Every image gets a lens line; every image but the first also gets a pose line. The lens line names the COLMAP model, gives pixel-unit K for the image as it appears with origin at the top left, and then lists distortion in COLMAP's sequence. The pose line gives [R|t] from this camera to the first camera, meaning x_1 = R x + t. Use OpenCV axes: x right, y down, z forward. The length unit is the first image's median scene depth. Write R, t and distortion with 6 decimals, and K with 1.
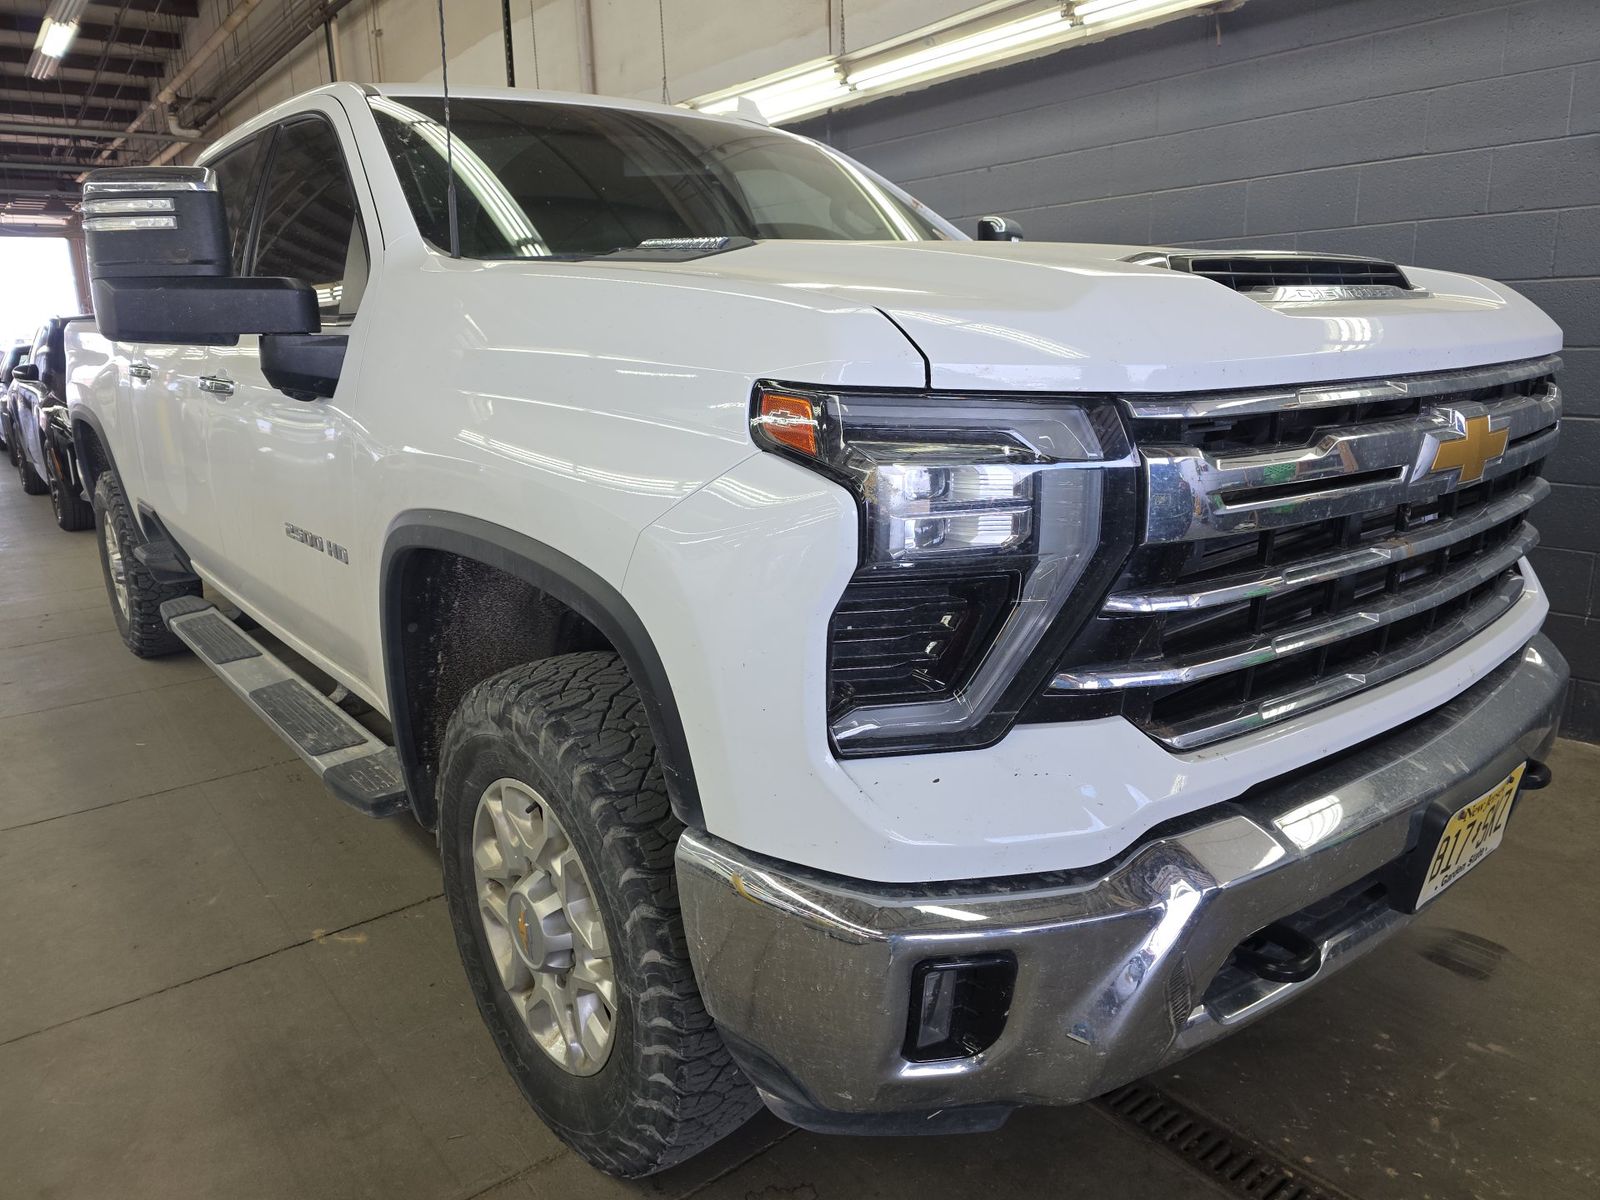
lens RADIAL K [[1200.6, 0, 801.5], [0, 1200.6, 603.9], [0, 0, 1]] dist [-0.007800, -0.002605]
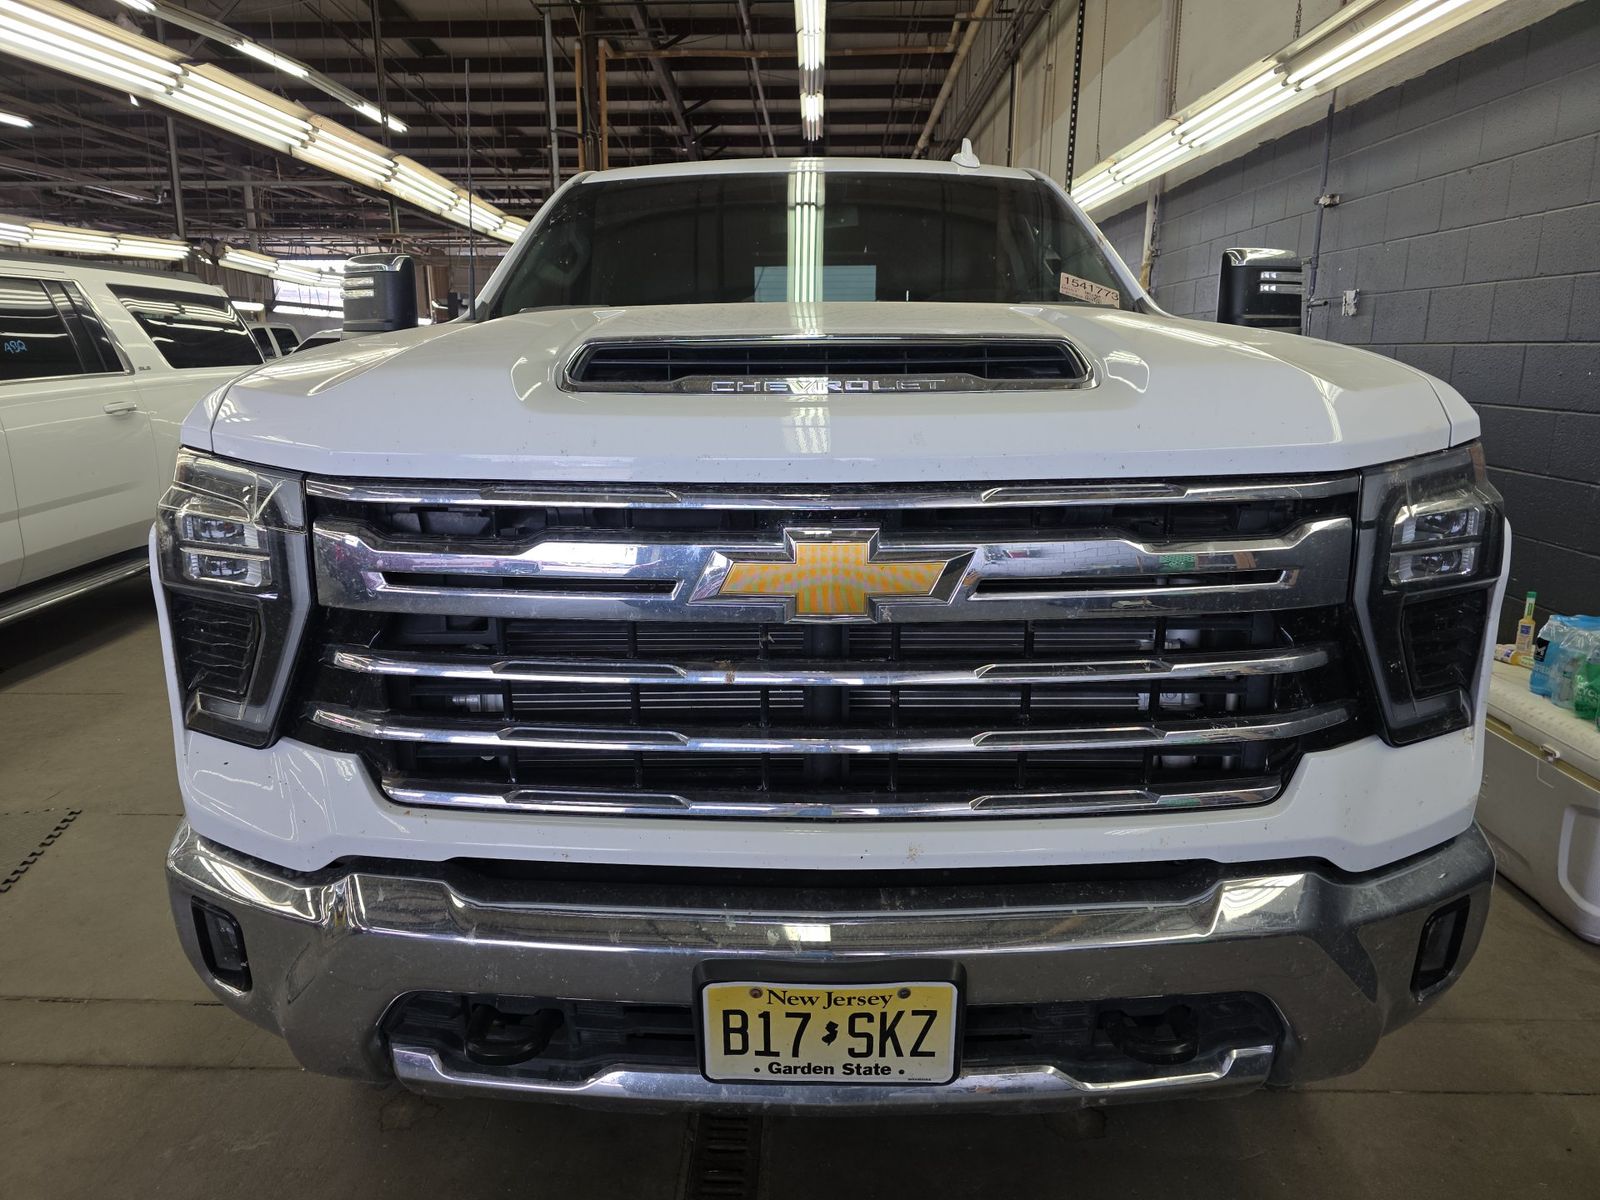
lens RADIAL K [[1078.6, 0, 798.7], [0, 1078.6, 598.4], [0, 0, 1]] dist [0.047916, -0.044595]
pose [[0.776205, 0.163942, -0.608793, 0.828645], [-0.146033, 0.986092, 0.079354, -0.139647], [0.613336, 0.027309, 0.789350, 0.289438]]
